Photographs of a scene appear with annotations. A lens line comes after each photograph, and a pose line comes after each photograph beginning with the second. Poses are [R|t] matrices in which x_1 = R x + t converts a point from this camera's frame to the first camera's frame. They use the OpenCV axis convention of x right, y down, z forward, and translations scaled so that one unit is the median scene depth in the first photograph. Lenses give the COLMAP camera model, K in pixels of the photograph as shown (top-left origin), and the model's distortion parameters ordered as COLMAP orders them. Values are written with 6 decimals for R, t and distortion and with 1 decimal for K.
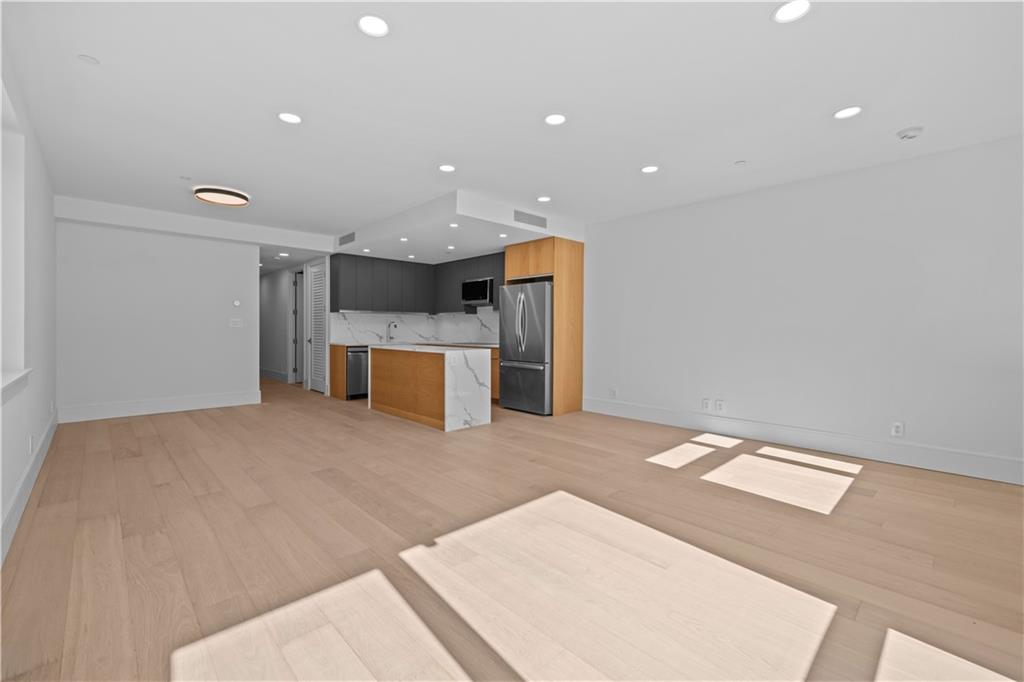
lens RADIAL K [[435.7, 0, 518.0], [0, 435.7, 337.7], [0, 0, 1]] dist [-0.000573, -0.000694]
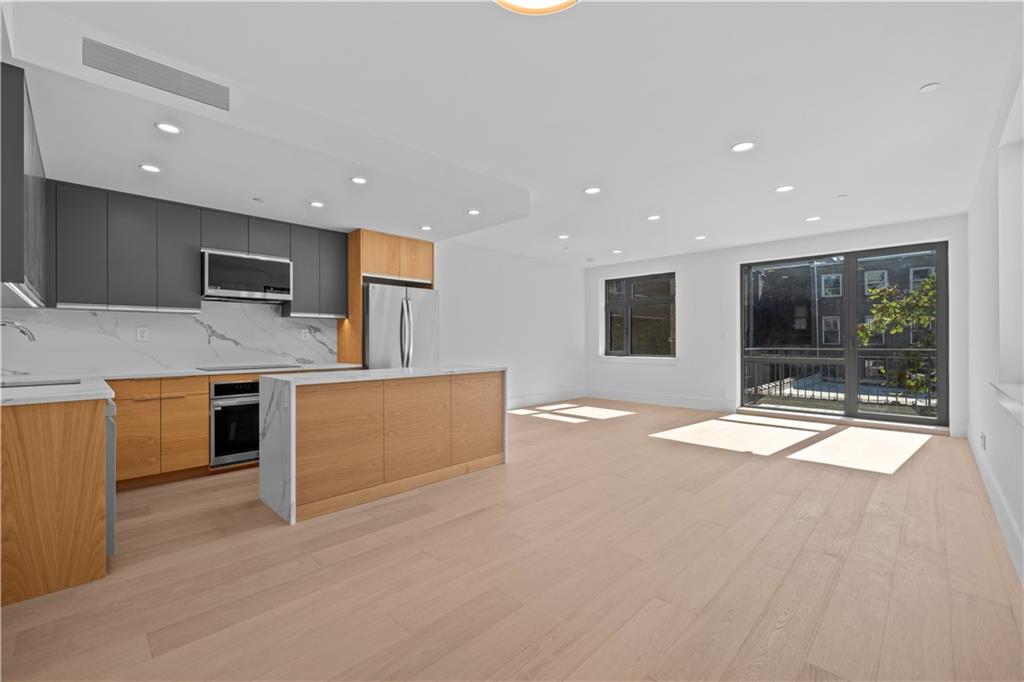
lens RADIAL K [[435.7, 0, 509.0], [0, 435.7, 340.1], [0, 0, 1]] dist [-0.000573, -0.000694]
pose [[-0.011106, -0.000175, 0.999938, -0.636624], [0.021409, 0.999771, 0.000413, -0.014664], [-0.999709, 0.021412, -0.011099, 0.632273]]
